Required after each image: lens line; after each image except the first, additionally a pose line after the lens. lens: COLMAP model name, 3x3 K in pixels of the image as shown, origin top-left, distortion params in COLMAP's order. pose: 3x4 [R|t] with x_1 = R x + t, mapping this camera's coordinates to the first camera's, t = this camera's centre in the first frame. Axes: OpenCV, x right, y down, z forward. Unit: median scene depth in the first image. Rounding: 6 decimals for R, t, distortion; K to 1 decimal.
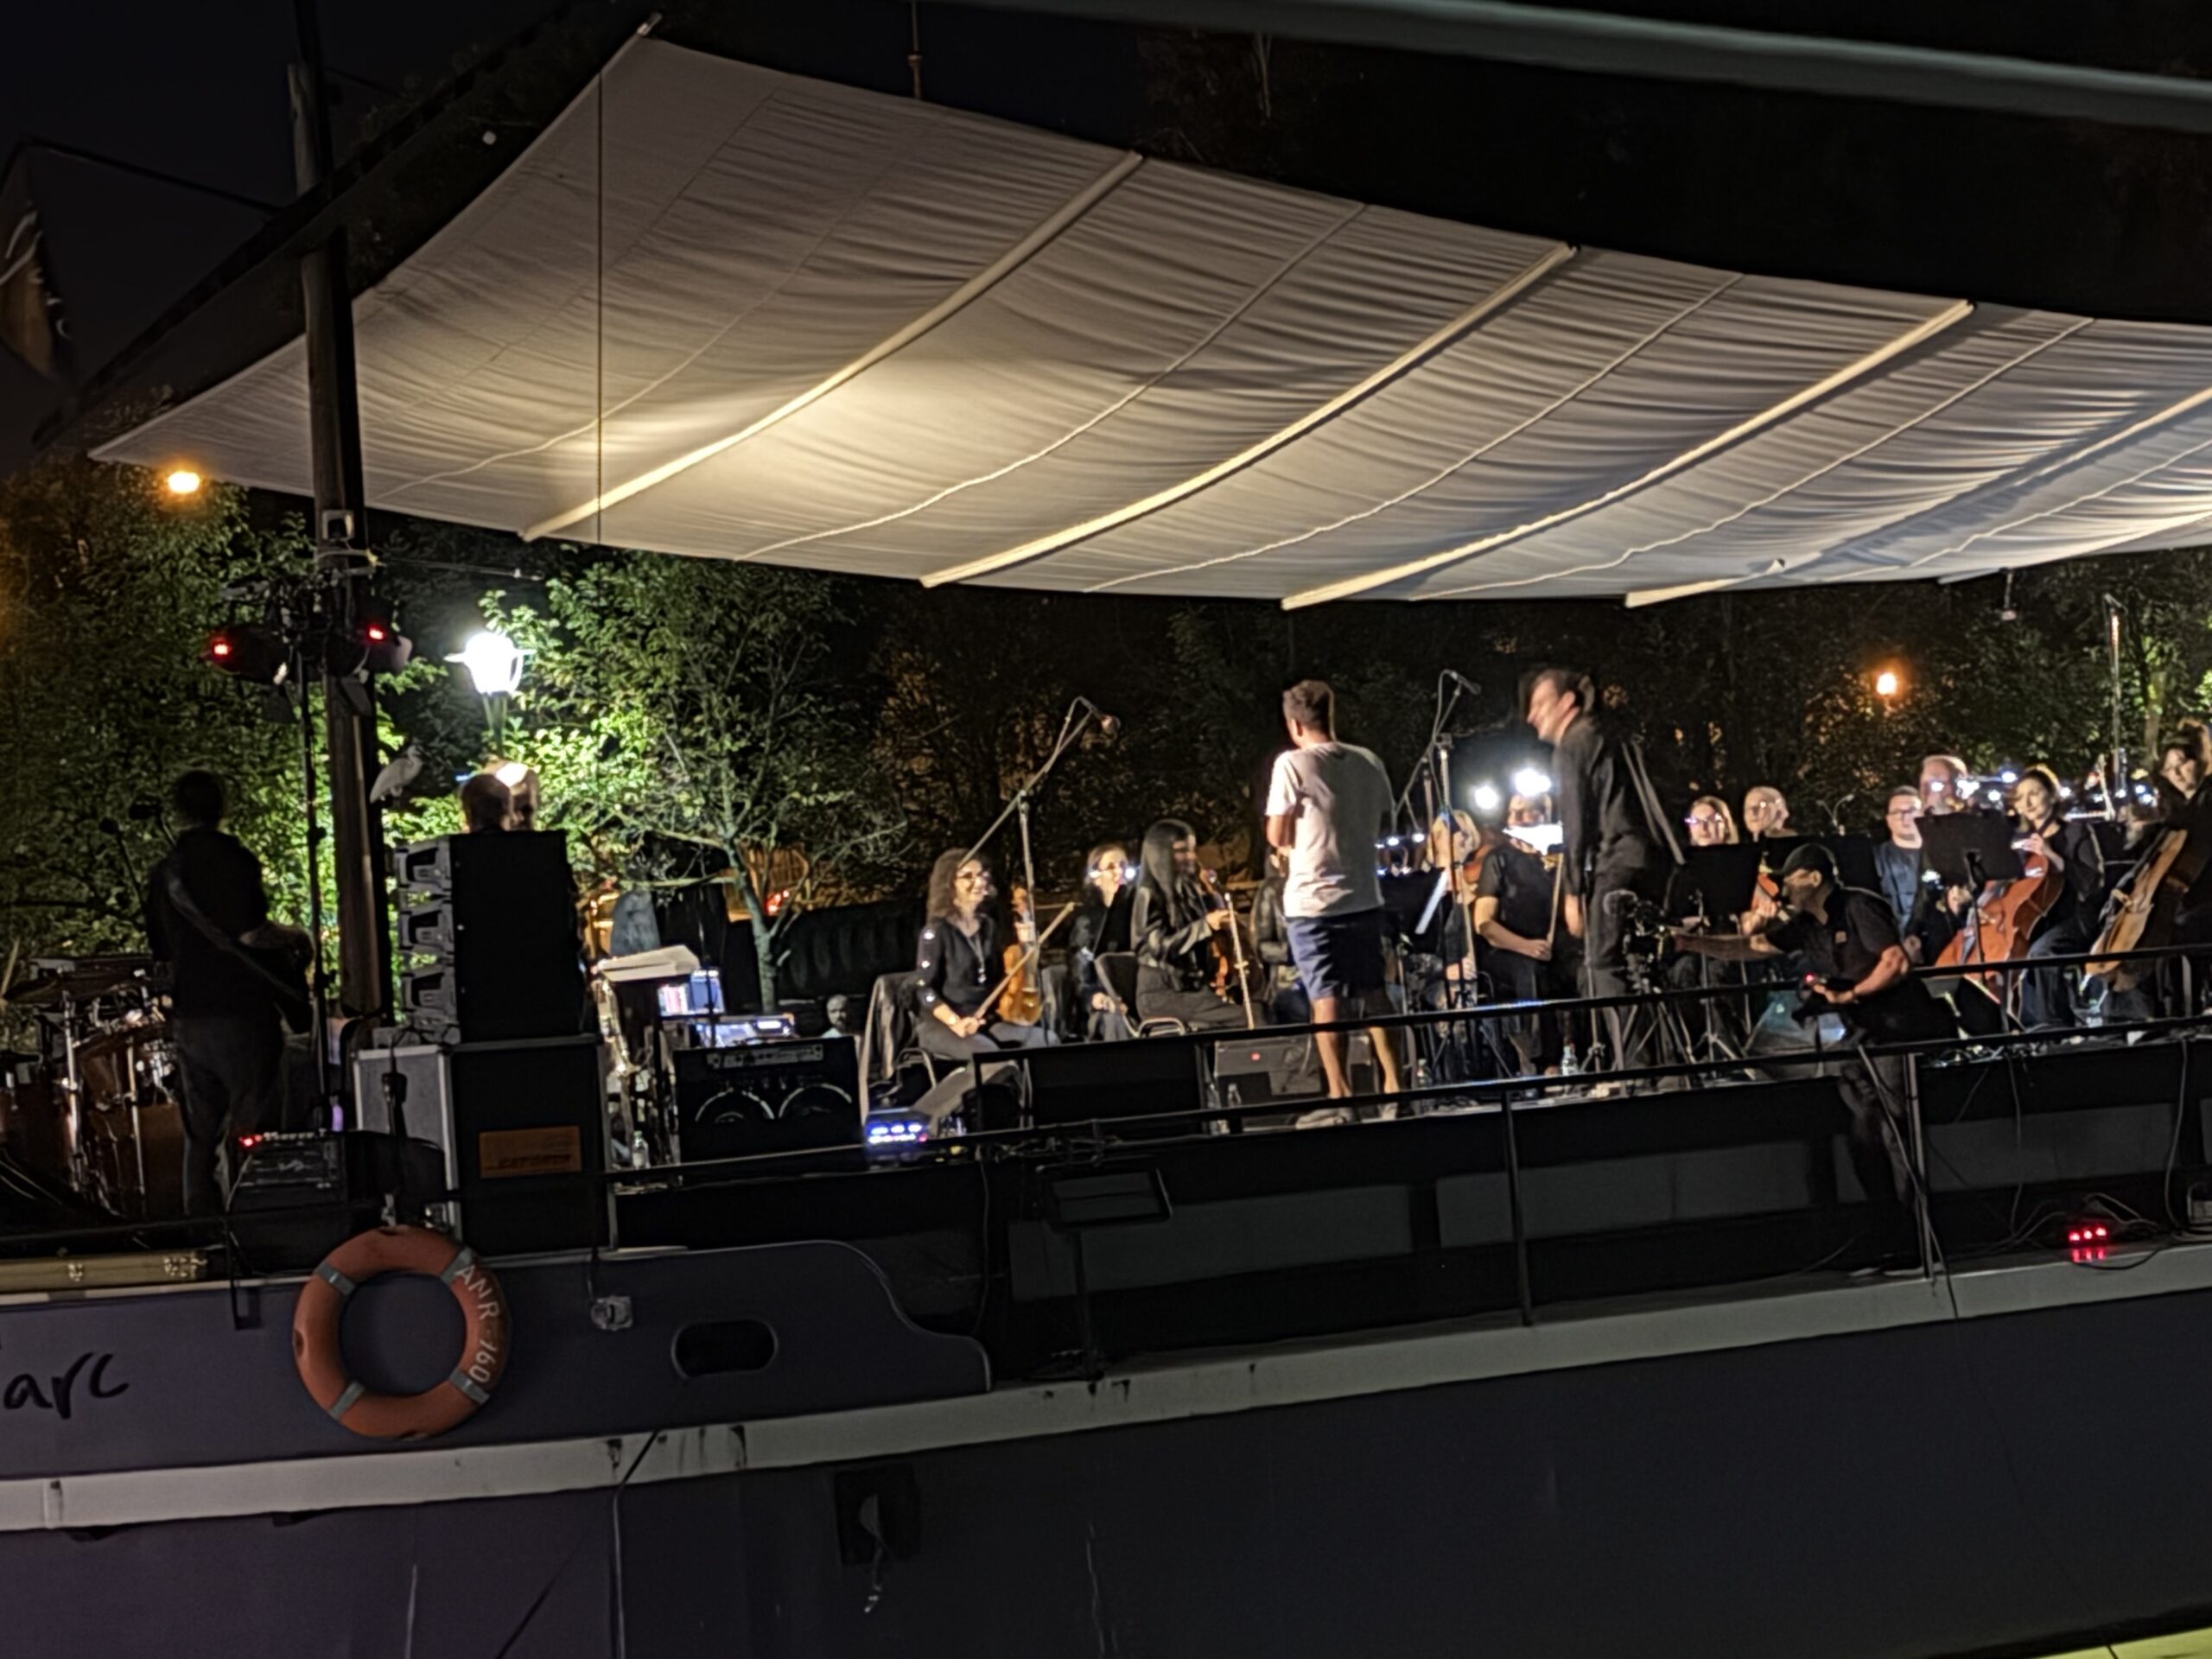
lens RADIAL K [[6520.5, 0, 1106.0], [0, 6520.5, 829.5], [0, 0, 1]] dist [0.727984, -24.118095]
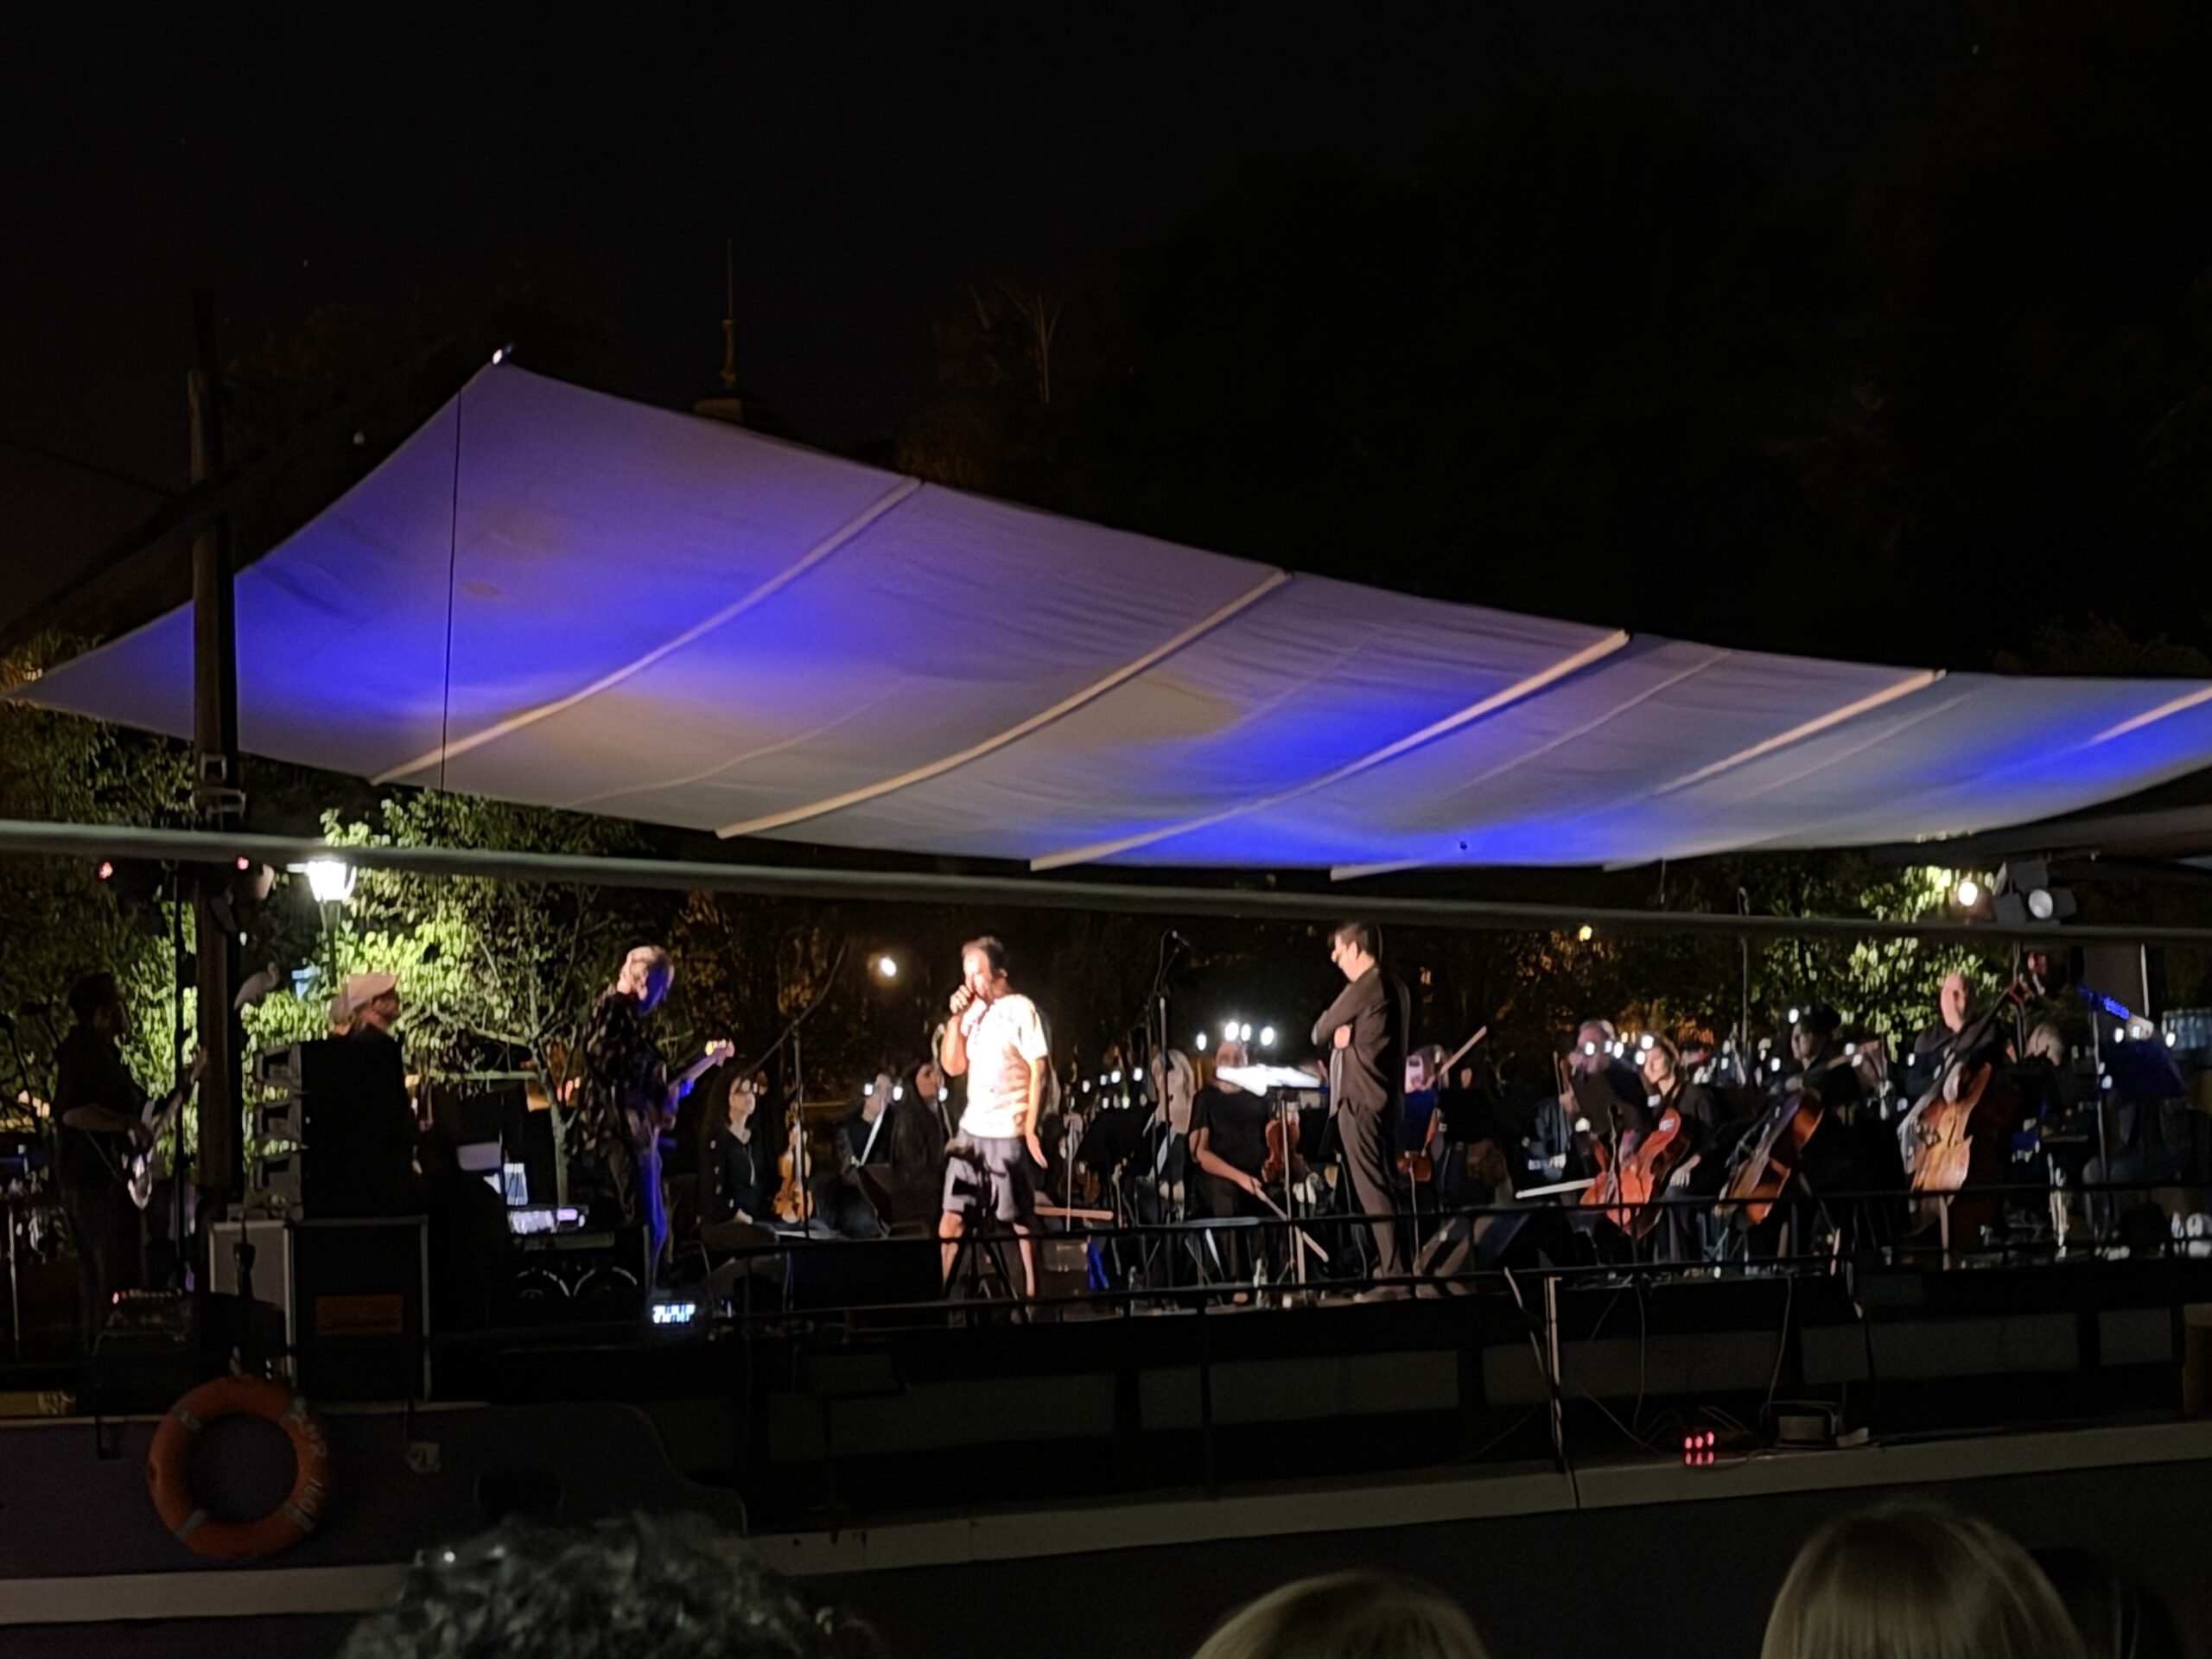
lens RADIAL K [[6737.4, 0, 1106.0], [0, 6737.4, 829.5], [0, 0, 1]] dist [-0.000108, 0.177217]
pose [[0.998674, 0.041806, 0.030030, 0.003815], [-0.041061, 0.998843, -0.025022, -0.009709], [-0.031042, 0.023756, 0.999236, -0.154872]]
